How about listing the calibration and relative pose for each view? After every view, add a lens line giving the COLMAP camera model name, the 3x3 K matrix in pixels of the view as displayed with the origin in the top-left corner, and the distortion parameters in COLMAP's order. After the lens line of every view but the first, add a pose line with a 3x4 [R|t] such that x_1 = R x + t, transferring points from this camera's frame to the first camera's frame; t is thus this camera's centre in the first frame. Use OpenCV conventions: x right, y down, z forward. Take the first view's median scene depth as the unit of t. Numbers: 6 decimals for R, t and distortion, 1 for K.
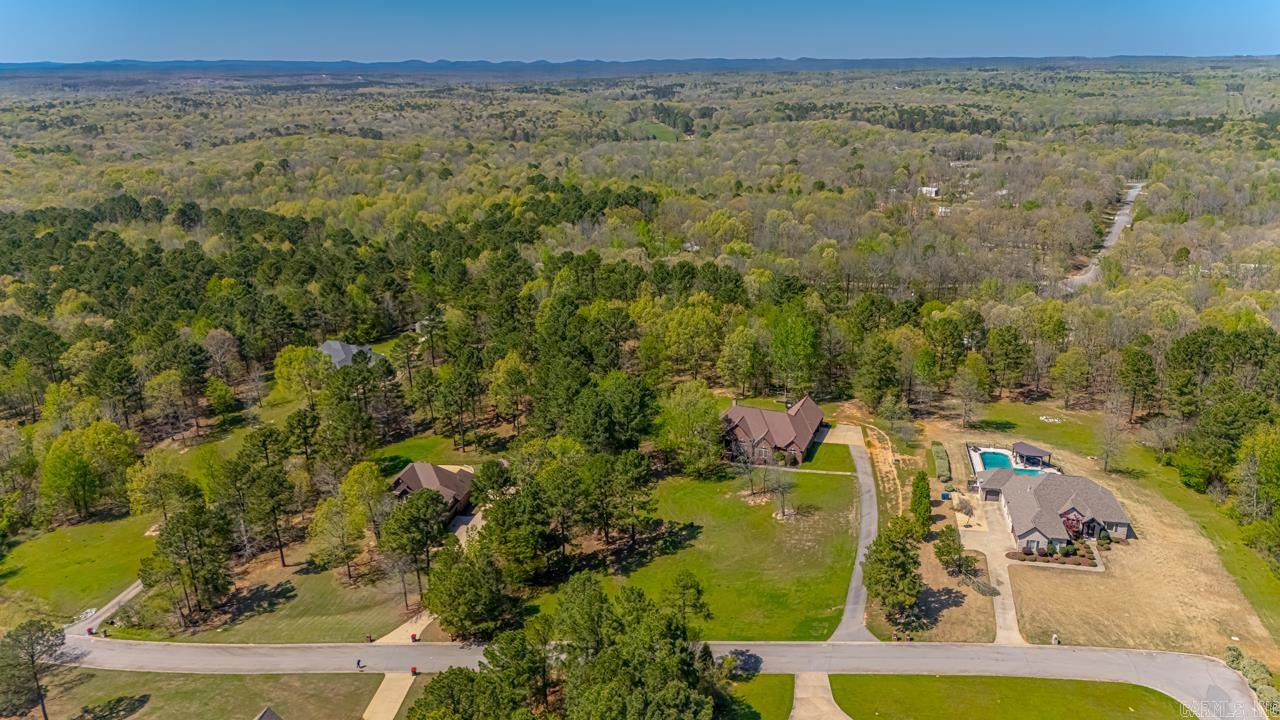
lens RADIAL K [[930.1, 0, 644.5], [0, 930.1, 366.9], [0, 0, 1]] dist [0.082455, -0.084440]
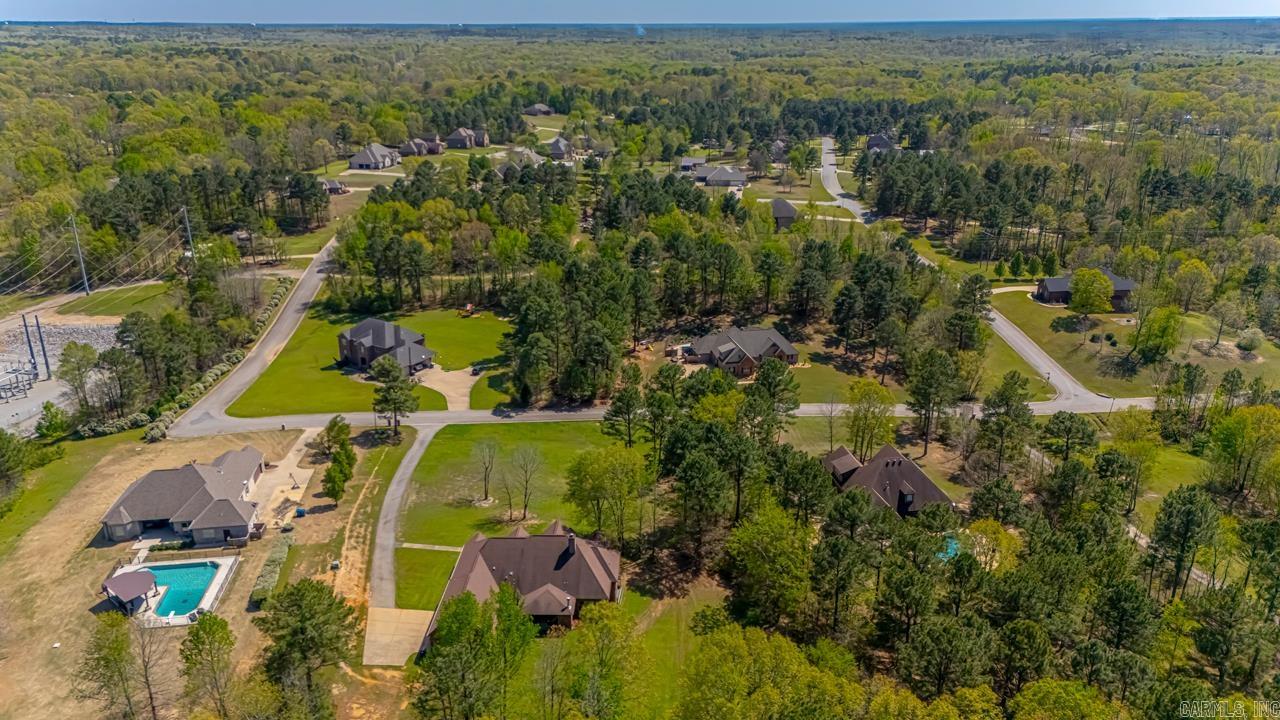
lens RADIAL K [[930.1, 0, 642.7], [0, 930.1, 357.4], [0, 0, 1]] dist [0.082455, -0.084440]
pose [[-0.941001, 0.115479, -0.318090, 0.171633], [-0.104992, 0.793960, 0.598835, -0.322720], [0.321704, 0.596902, -0.734993, 1.005783]]
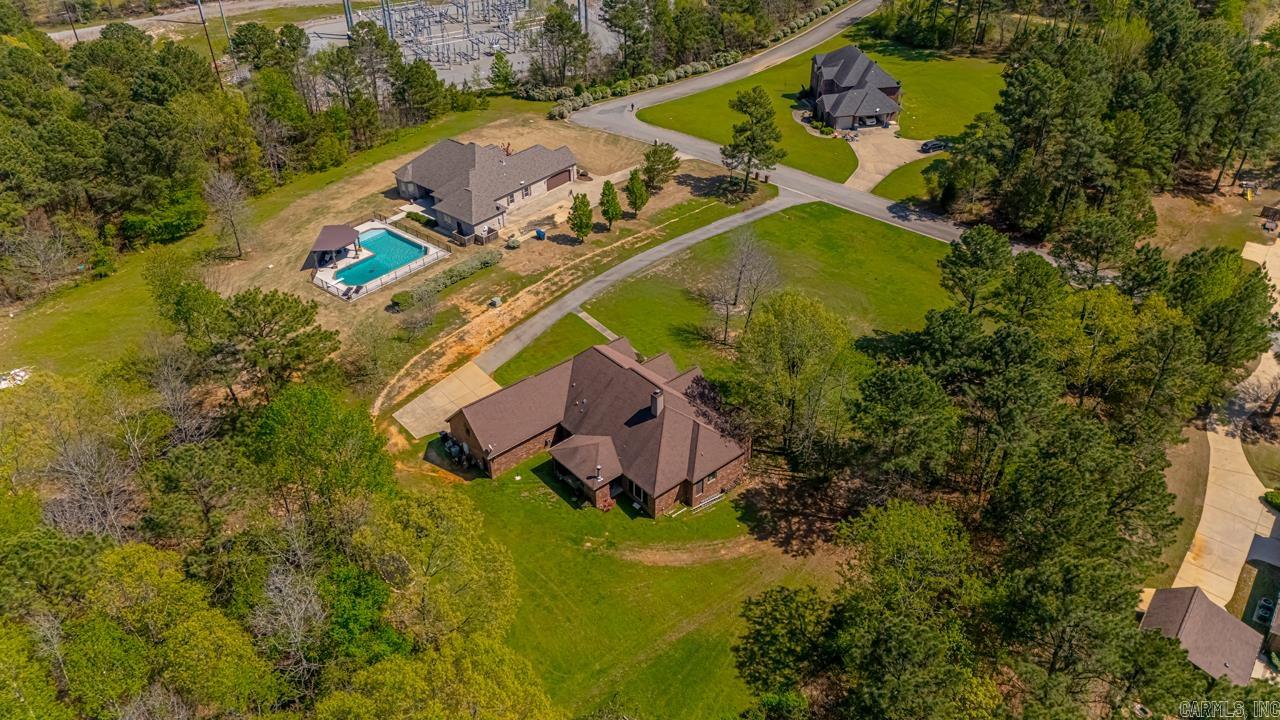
lens RADIAL K [[930.1, 0, 639.2], [0, 930.1, 363.4], [0, 0, 1]] dist [0.082455, -0.084440]
pose [[-0.884435, -0.264747, 0.384297, -0.042594], [0.151891, 0.615344, 0.773486, -0.225385], [-0.441253, 0.742470, -0.504018, 0.864372]]
